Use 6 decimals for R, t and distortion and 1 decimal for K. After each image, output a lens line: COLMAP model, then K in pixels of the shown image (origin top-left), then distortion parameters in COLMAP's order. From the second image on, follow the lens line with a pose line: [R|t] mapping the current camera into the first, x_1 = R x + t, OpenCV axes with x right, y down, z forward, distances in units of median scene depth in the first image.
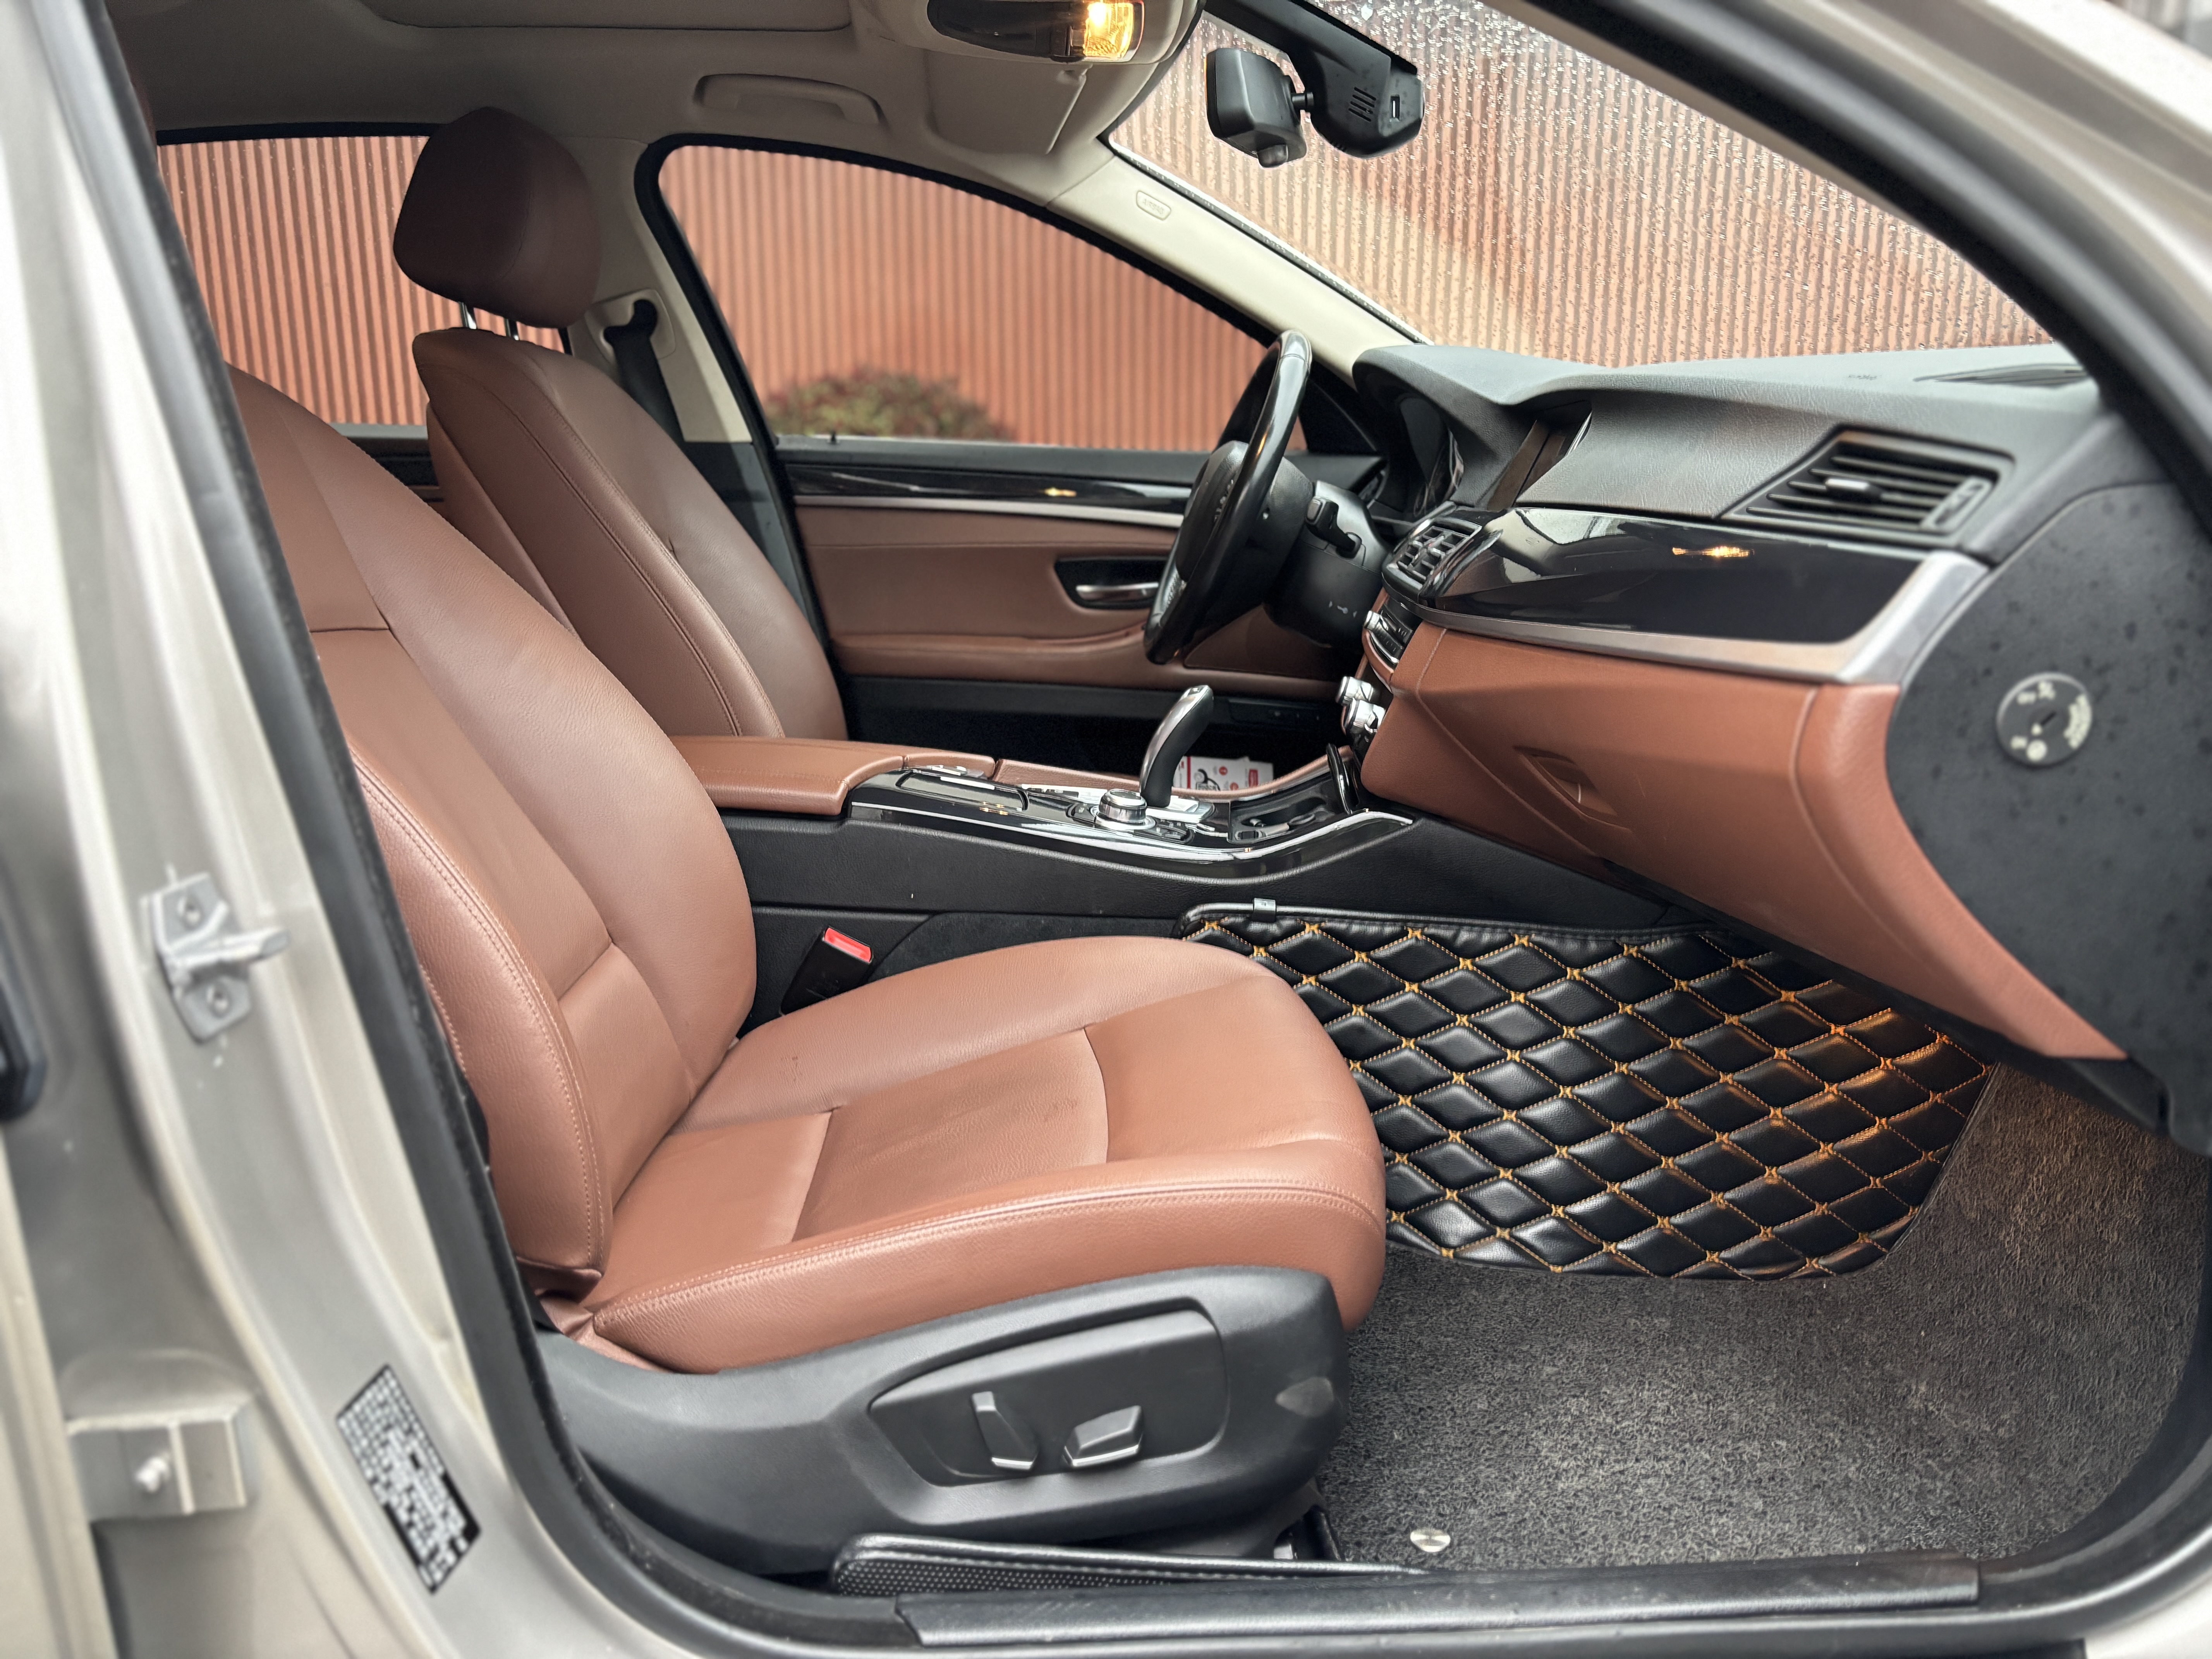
lens RADIAL K [[1660.3, 0, 1096.9], [0, 1660.3, 821.5], [0, 0, 1]] dist [0.034932, -0.046931]
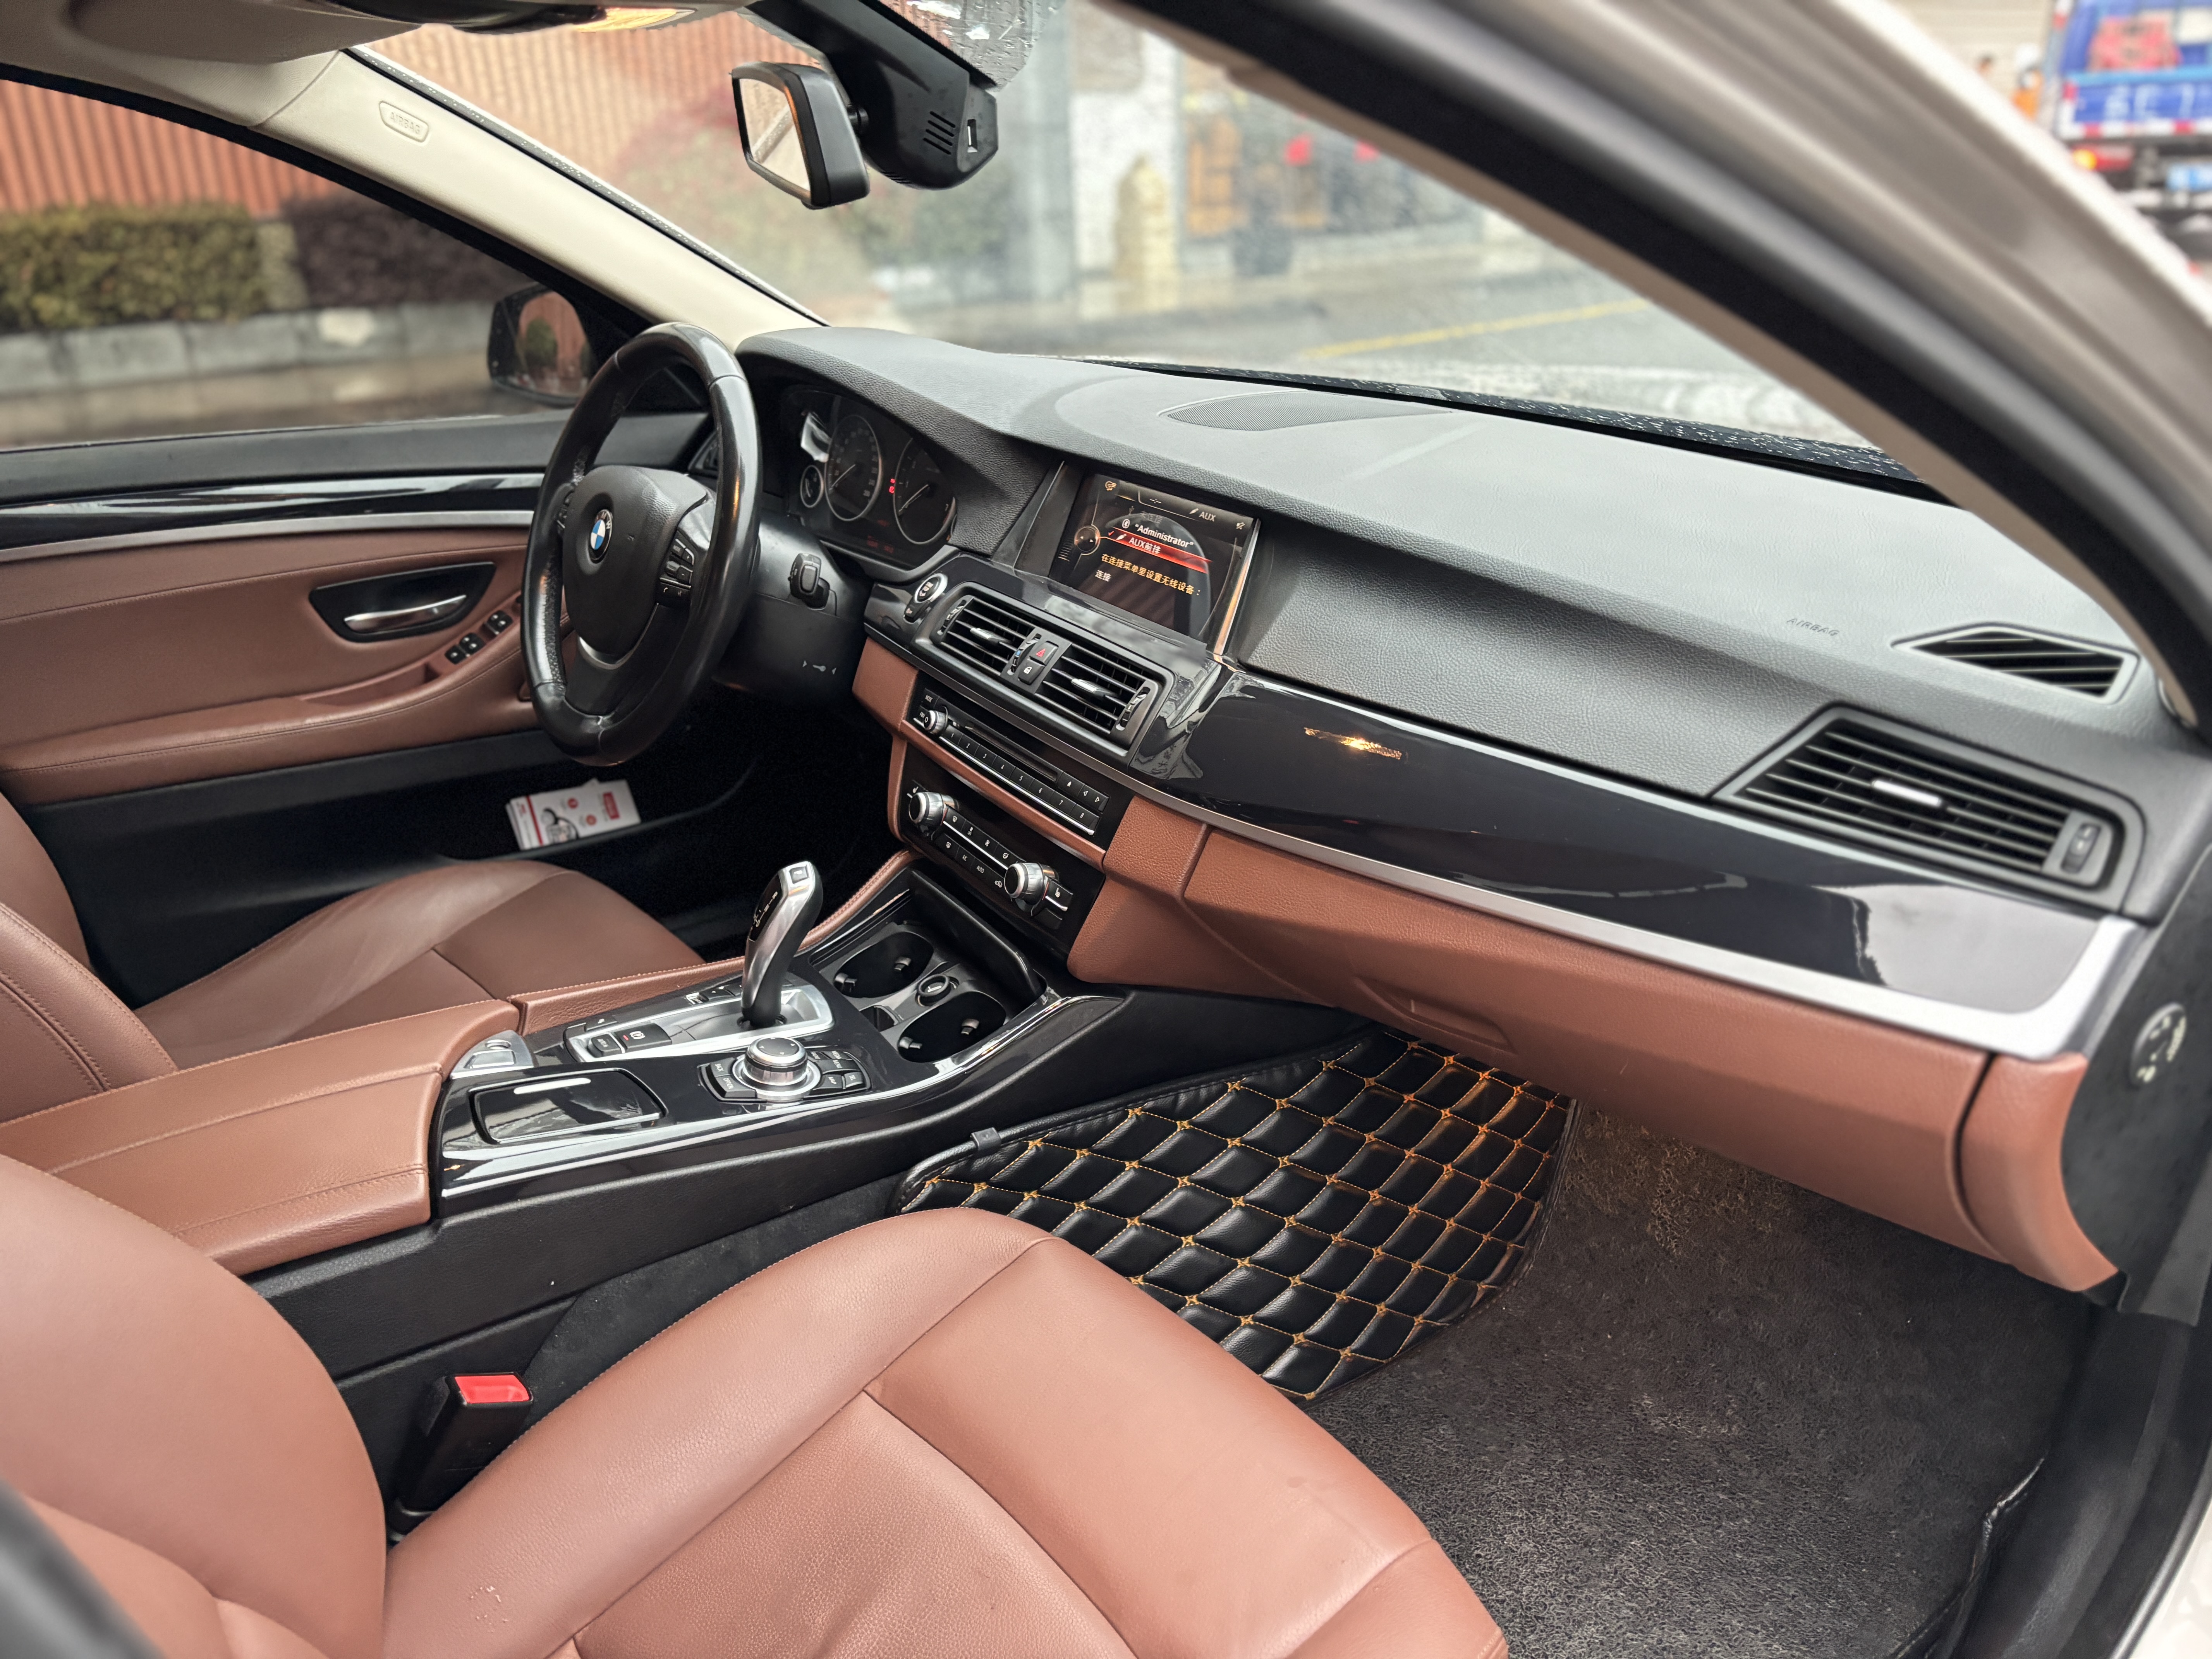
lens RADIAL K [[1660.3, 0, 1093.0], [0, 1660.3, 832.6], [0, 0, 1]] dist [0.034932, -0.046931]
pose [[0.813528, -0.233959, 0.532386, -0.266454], [0.134867, 0.966445, 0.218620, -0.275422], [-0.565670, -0.106052, 0.817784, 0.296184]]
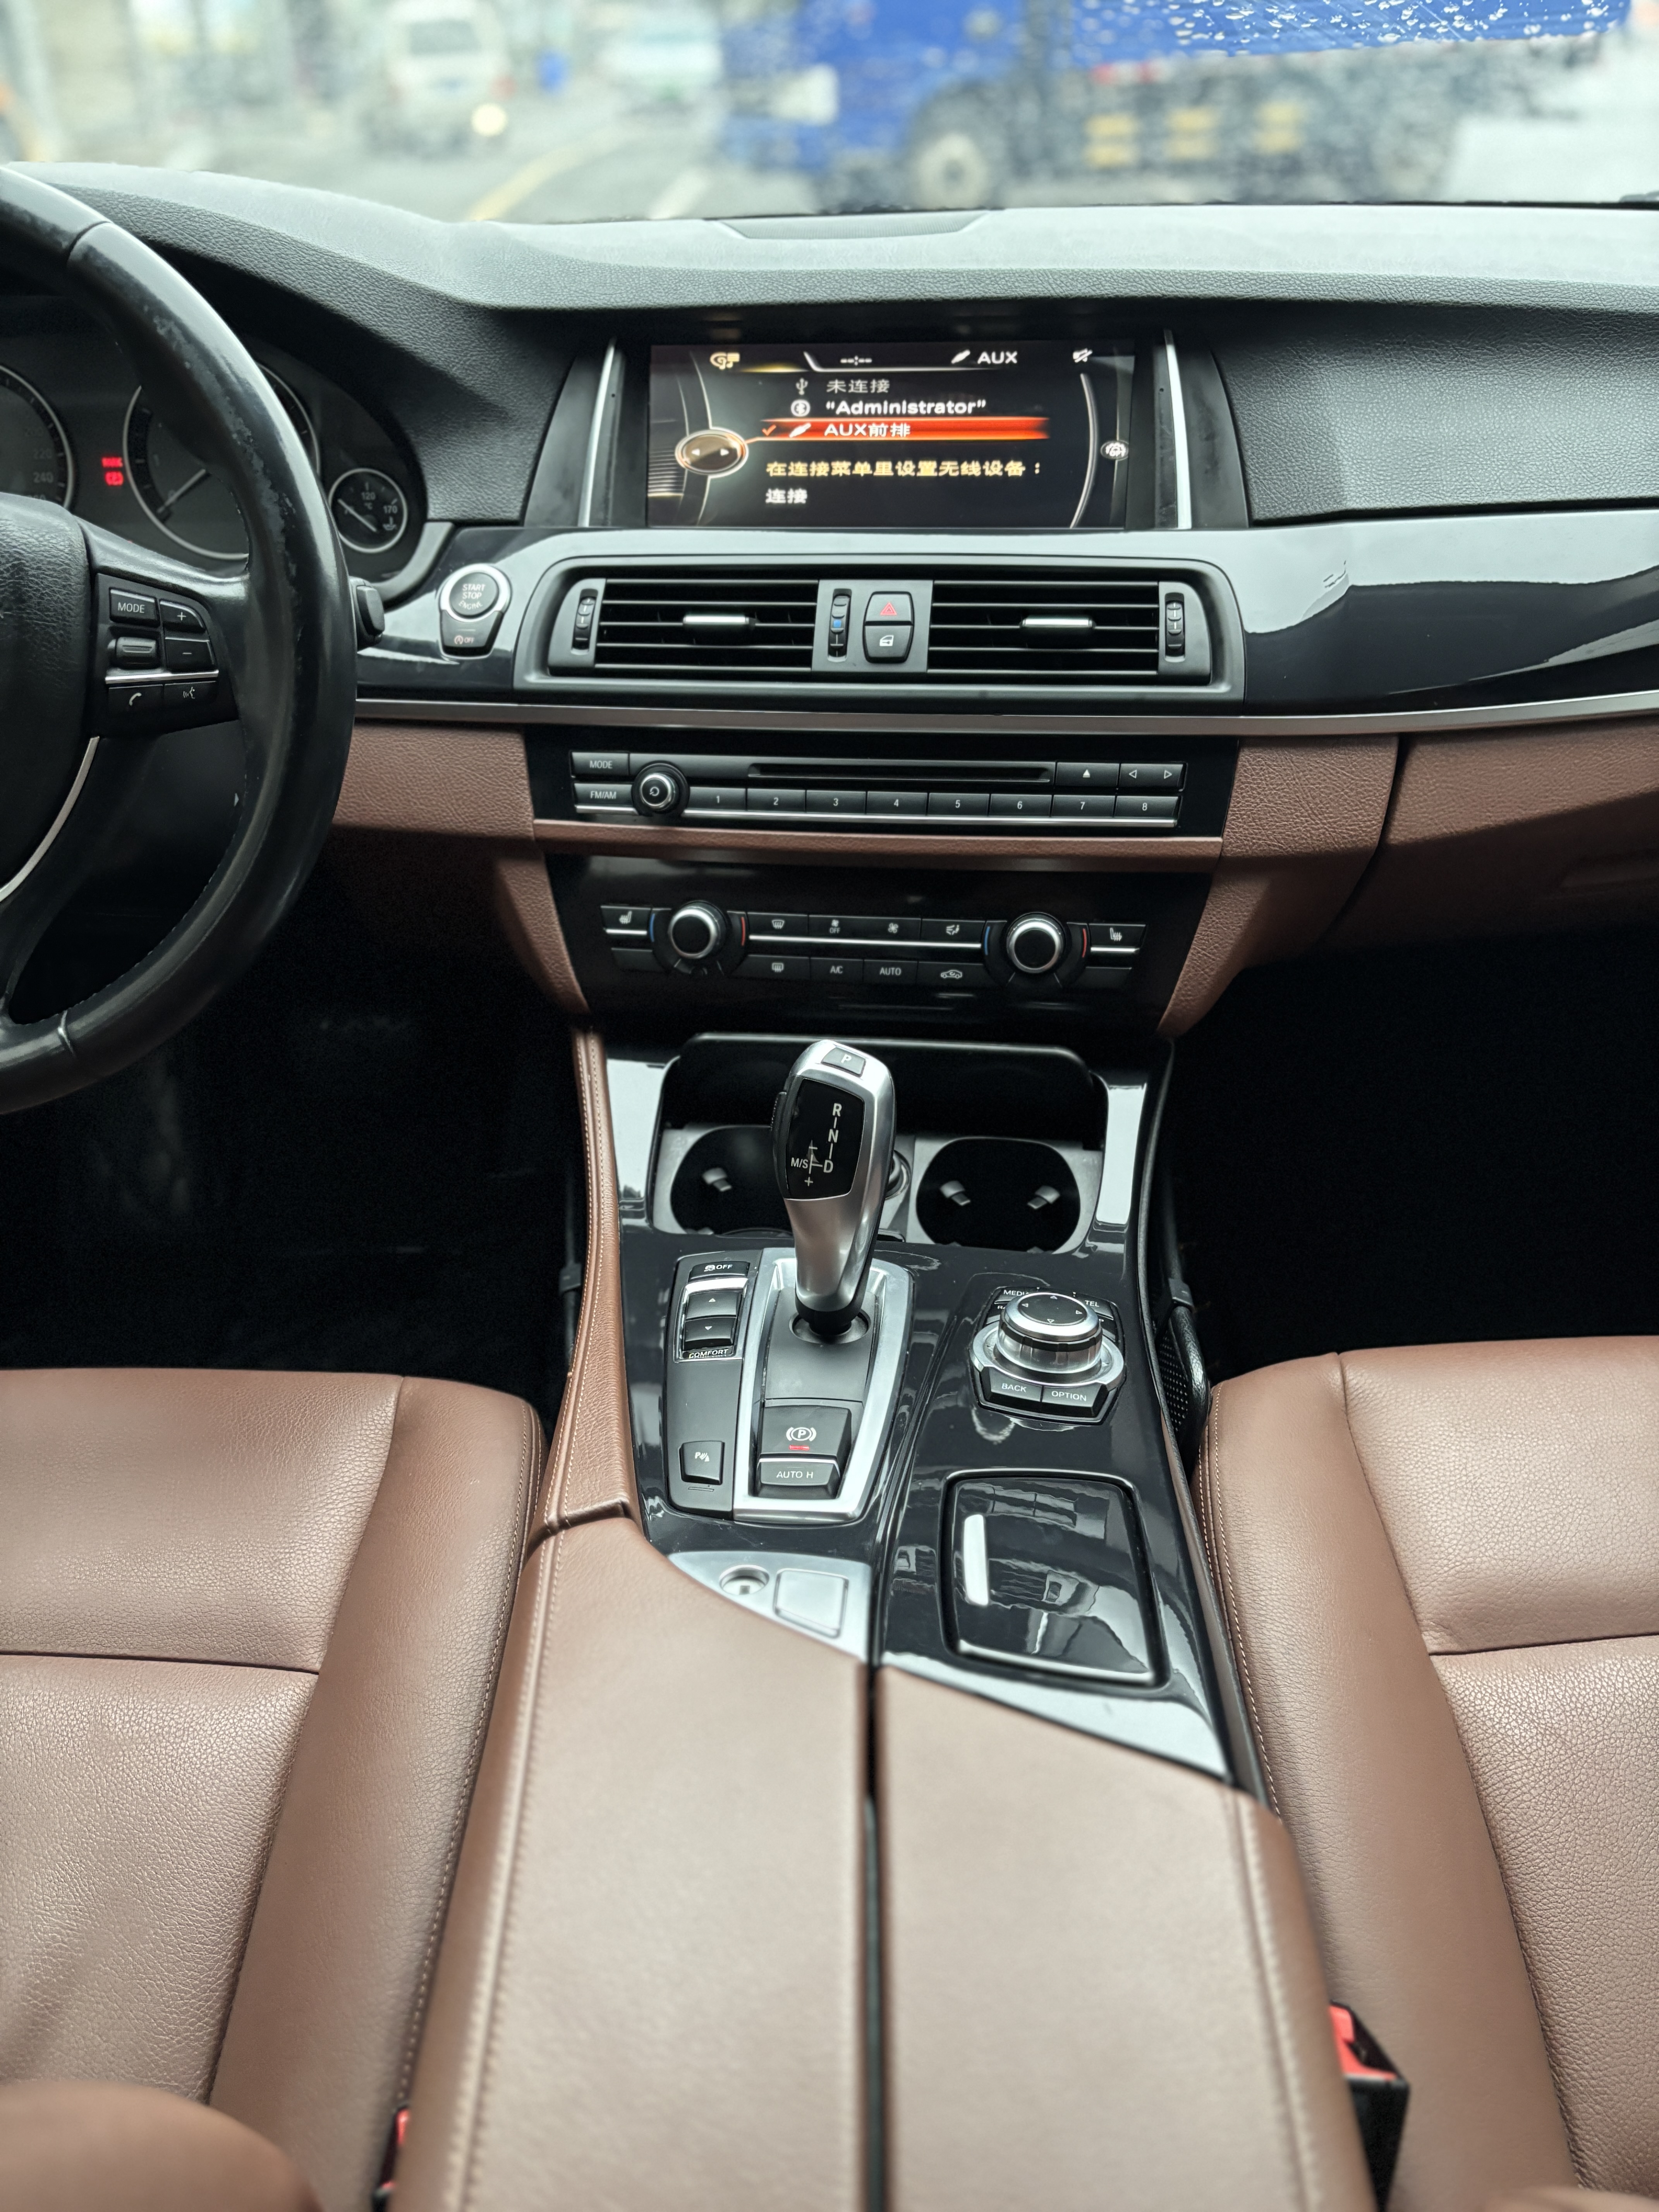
lens RADIAL K [[1660.3, 0, 821.2], [0, 1660.3, 1119.4], [0, 0, 1]] dist [0.034932, -0.046931]
pose [[0.054176, -0.531759, 0.845161, -0.375231], [0.234542, 0.829501, 0.506871, -0.330025], [-0.970595, 0.170765, 0.169659, 1.015348]]
